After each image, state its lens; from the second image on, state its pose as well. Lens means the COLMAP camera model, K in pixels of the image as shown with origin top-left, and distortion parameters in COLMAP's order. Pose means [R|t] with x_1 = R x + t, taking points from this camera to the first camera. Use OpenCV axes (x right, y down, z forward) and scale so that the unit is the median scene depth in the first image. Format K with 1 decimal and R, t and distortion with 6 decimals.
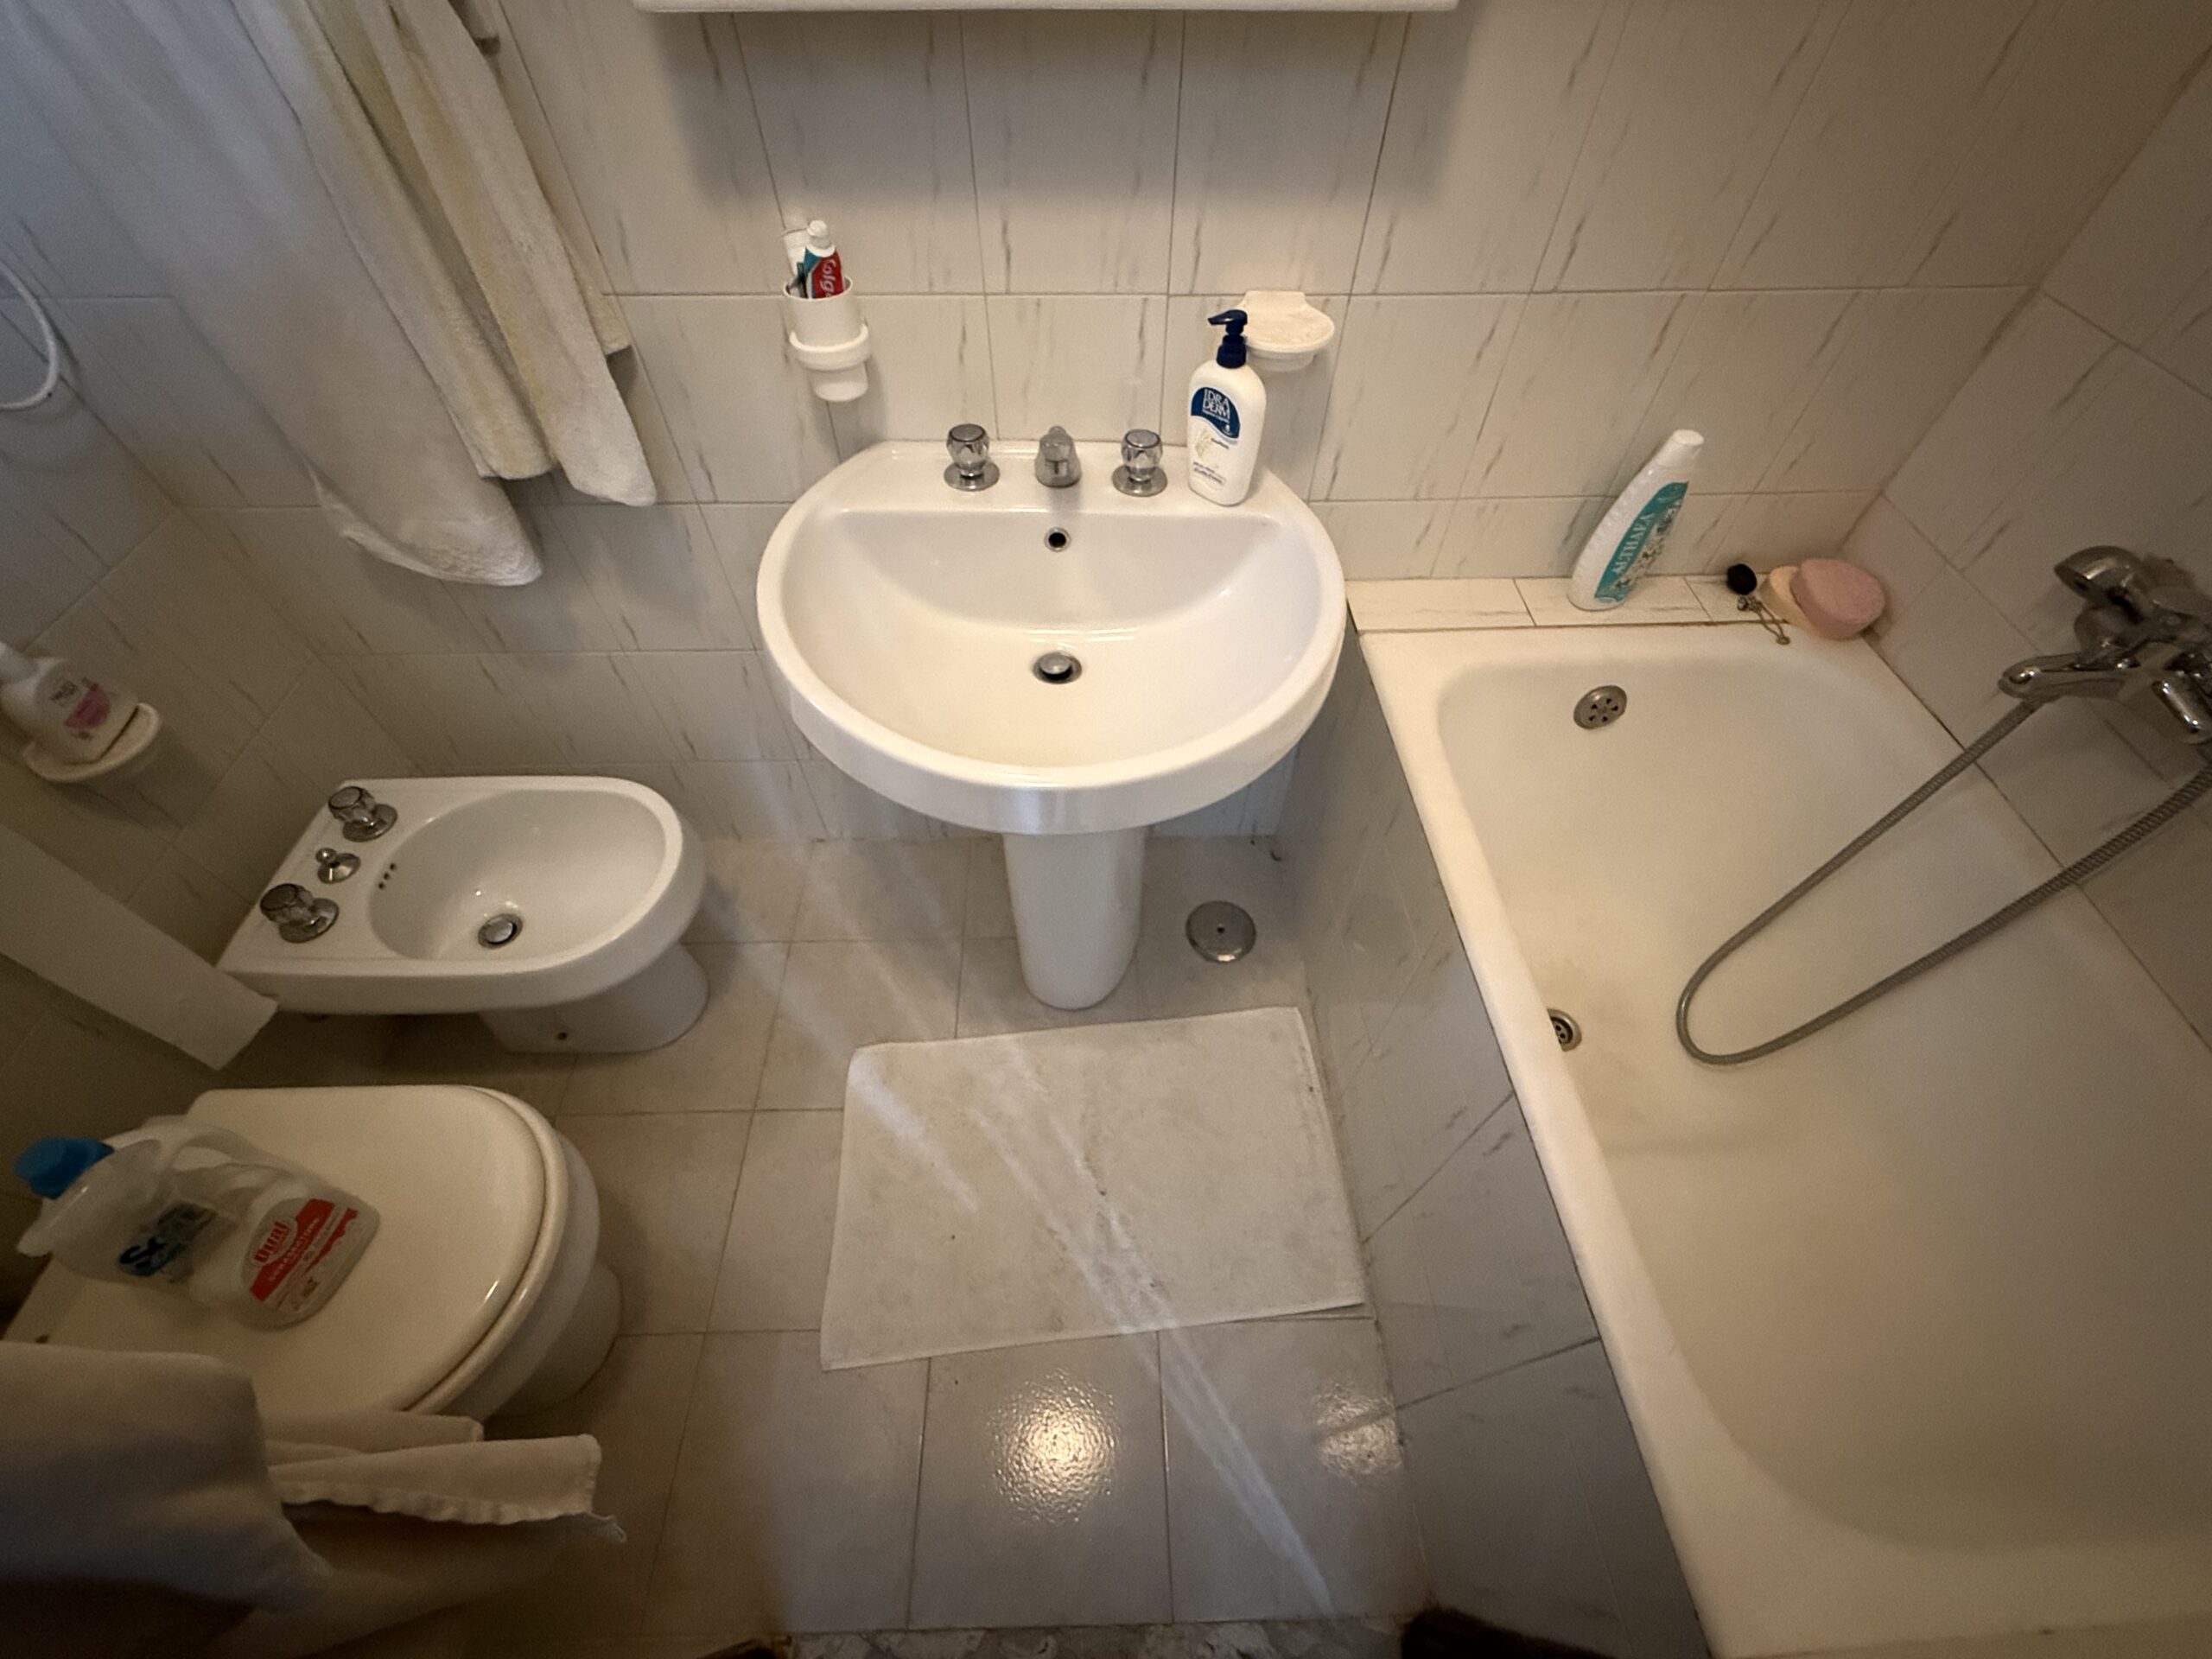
lens RADIAL K [[878.9, 0, 1101.7], [0, 878.9, 828.5], [0, 0, 1]] dist [-0.000581, -0.000026]
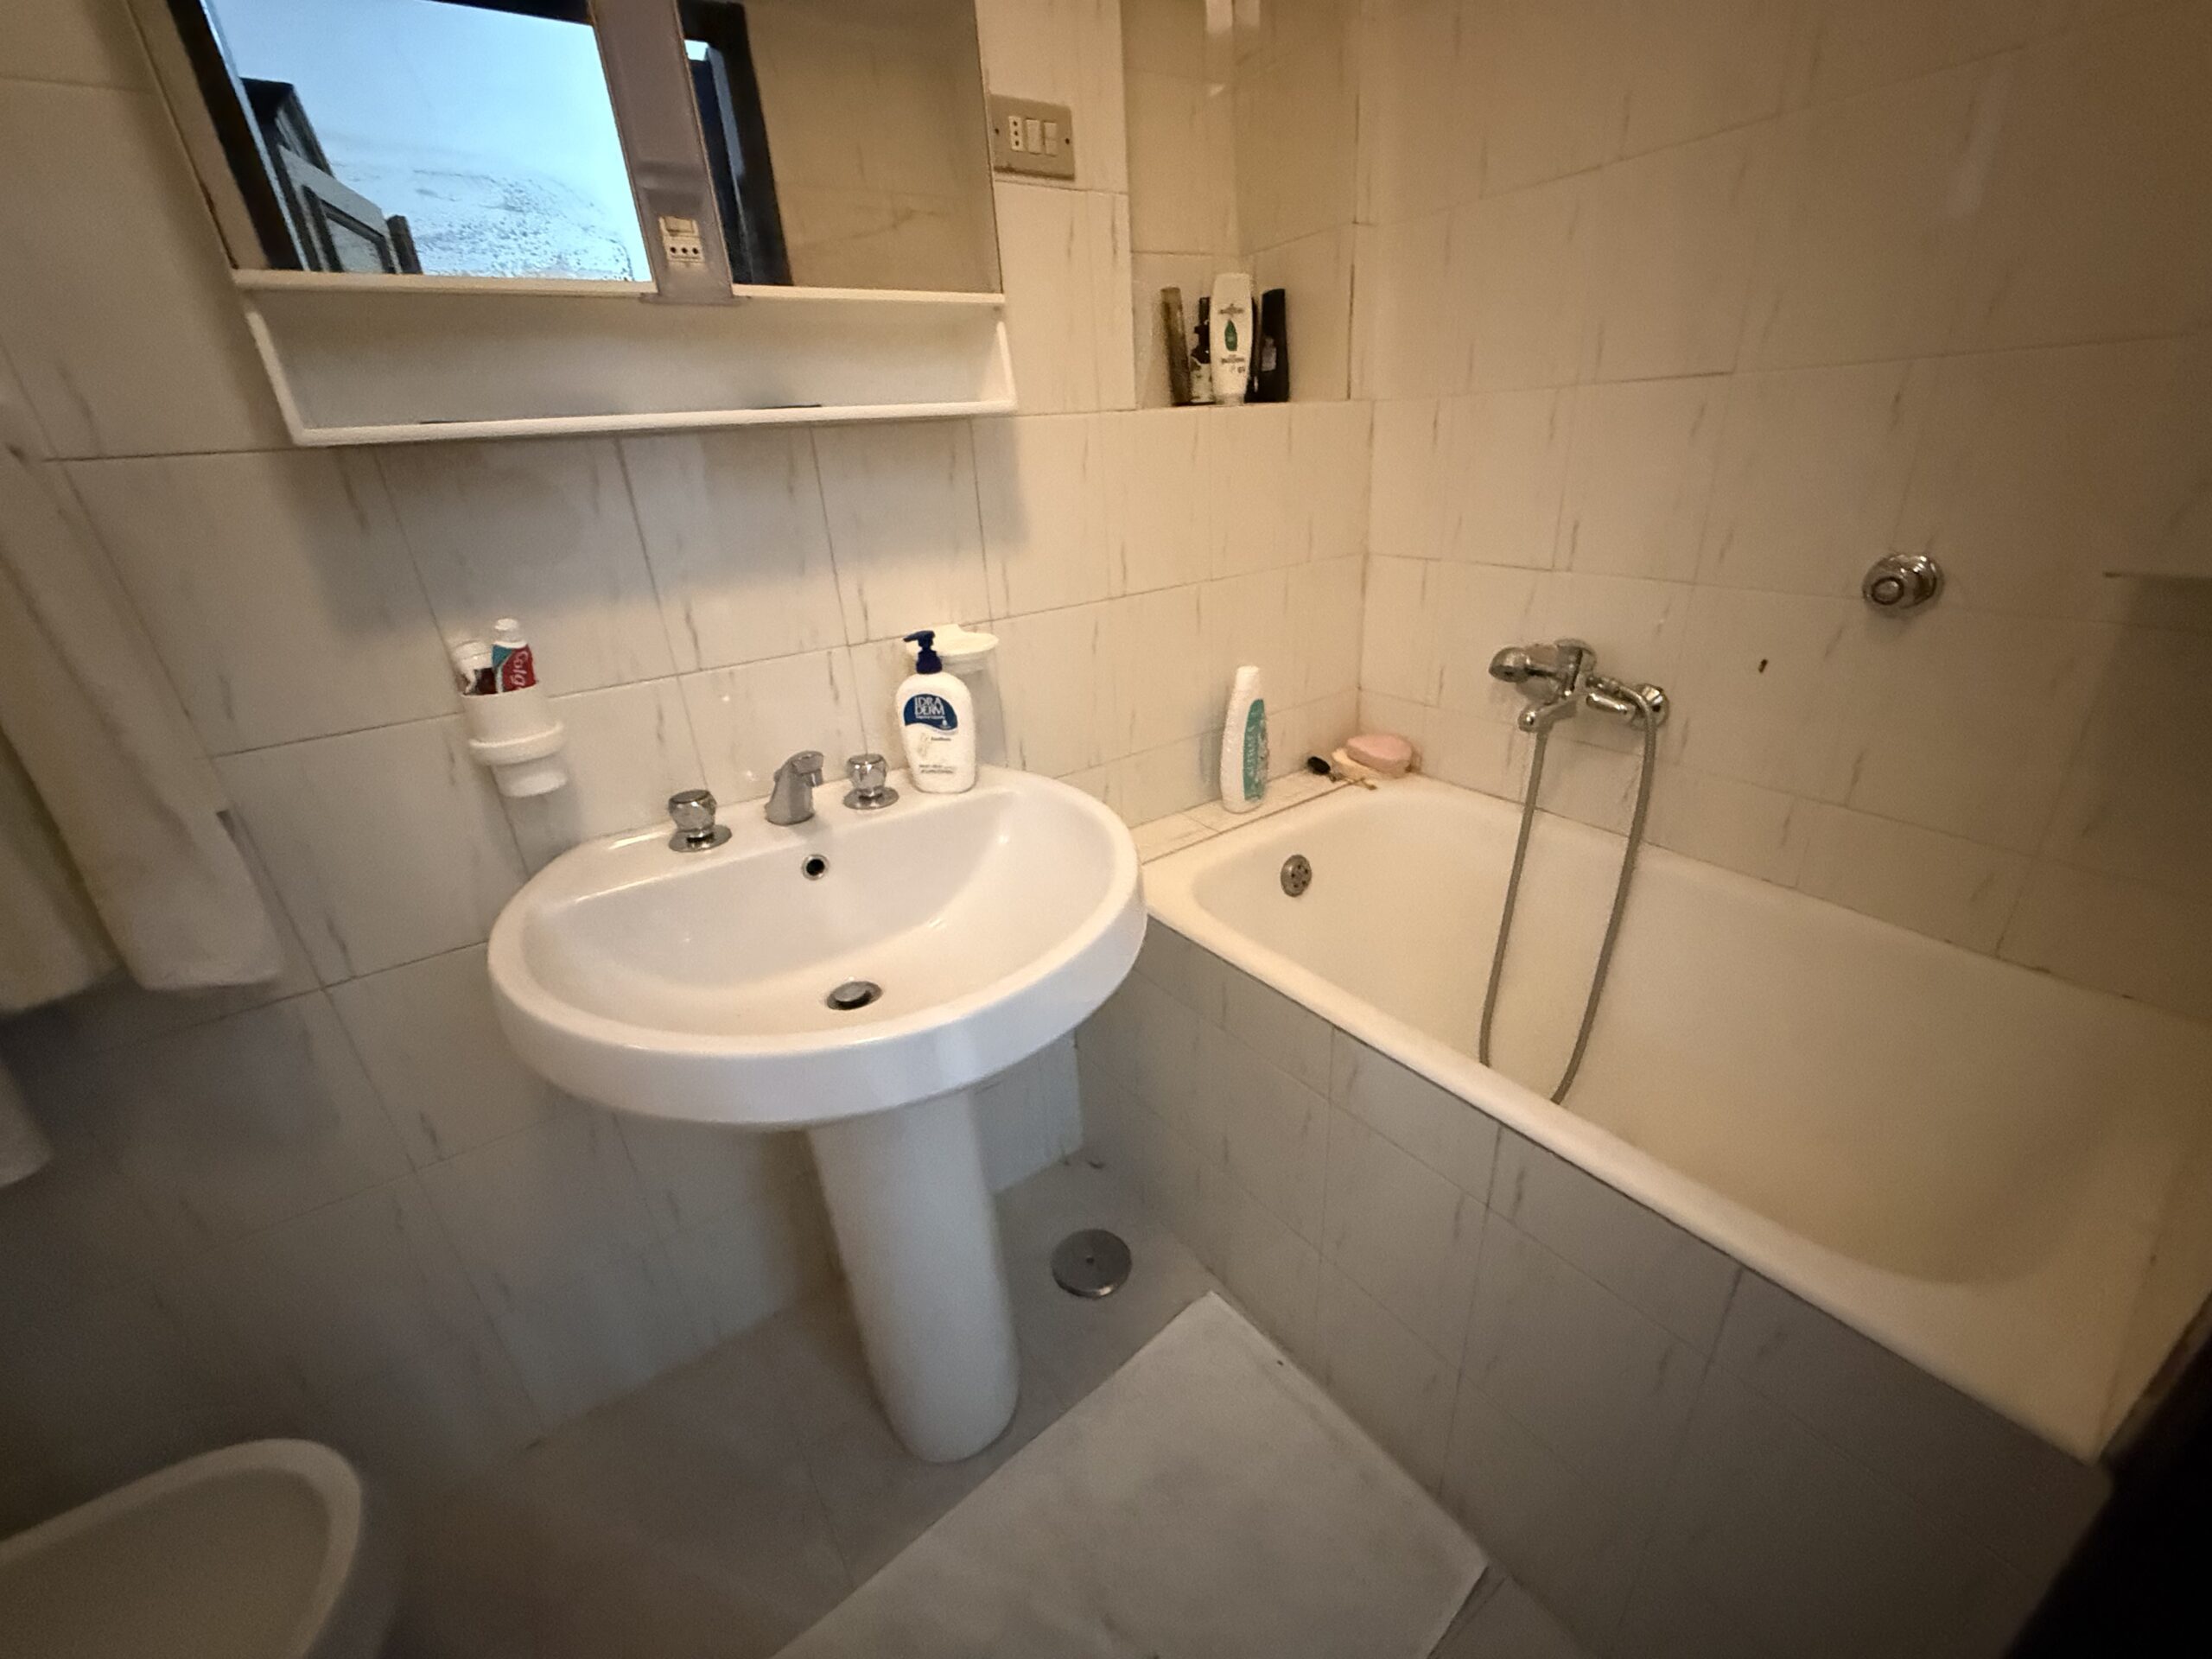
lens RADIAL K [[878.9, 0, 1101.7], [0, 878.9, 828.5], [0, 0, 1]] dist [-0.000581, -0.000026]
pose [[0.833079, -0.273273, 0.480938, -0.245668], [0.471439, 0.805569, -0.358893, 0.136113], [-0.289353, 0.525719, 0.799934, 0.113265]]
